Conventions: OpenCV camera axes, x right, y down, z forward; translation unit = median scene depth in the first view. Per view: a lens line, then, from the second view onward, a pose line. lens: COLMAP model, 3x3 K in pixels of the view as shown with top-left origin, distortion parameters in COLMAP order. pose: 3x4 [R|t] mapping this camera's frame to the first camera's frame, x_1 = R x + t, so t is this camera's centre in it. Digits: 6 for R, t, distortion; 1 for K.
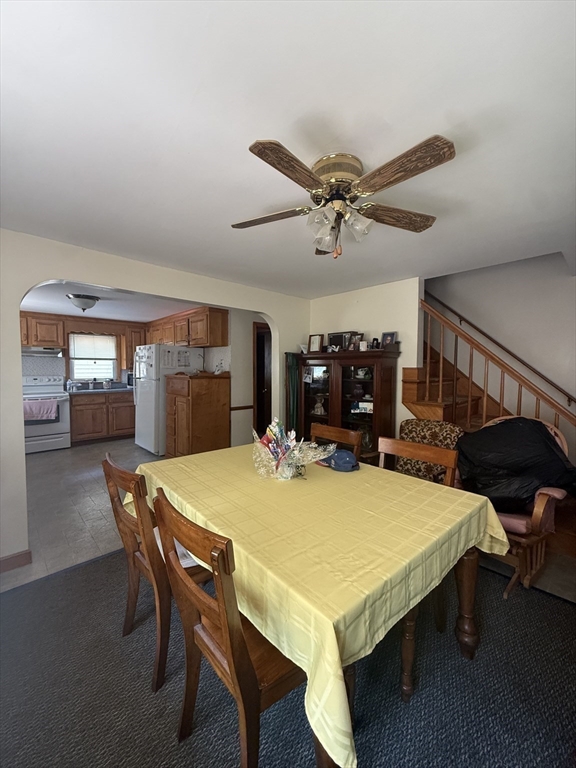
lens RADIAL K [[307.5, 0, 289.2], [0, 307.5, 381.8], [0, 0, 1]] dist [0.000373, 0.000313]
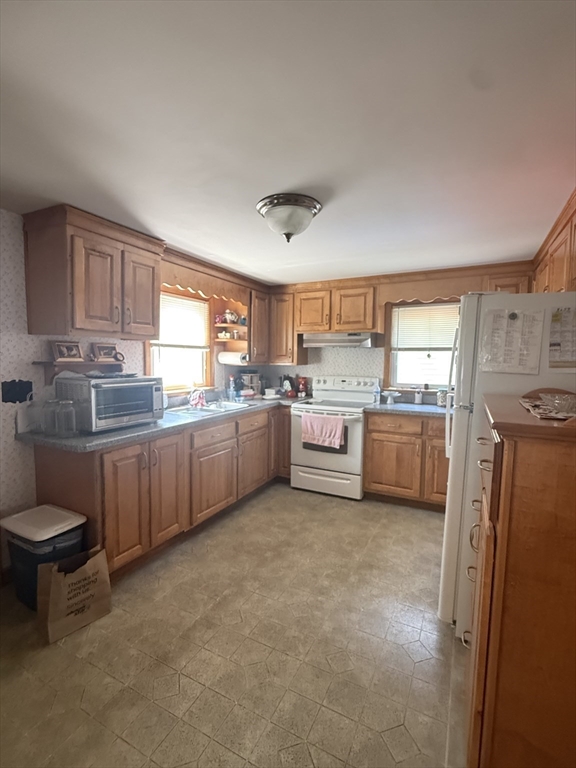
lens RADIAL K [[362.6, 0, 288.2], [0, 362.6, 383.6], [0, 0, 1]] dist [-0.000737, 0.000069]
pose [[0.328792, 0.063014, -0.942298, -0.113414], [-0.052425, 0.997451, 0.048410, -0.035482], [0.942946, 0.033483, 0.331258, 0.619492]]
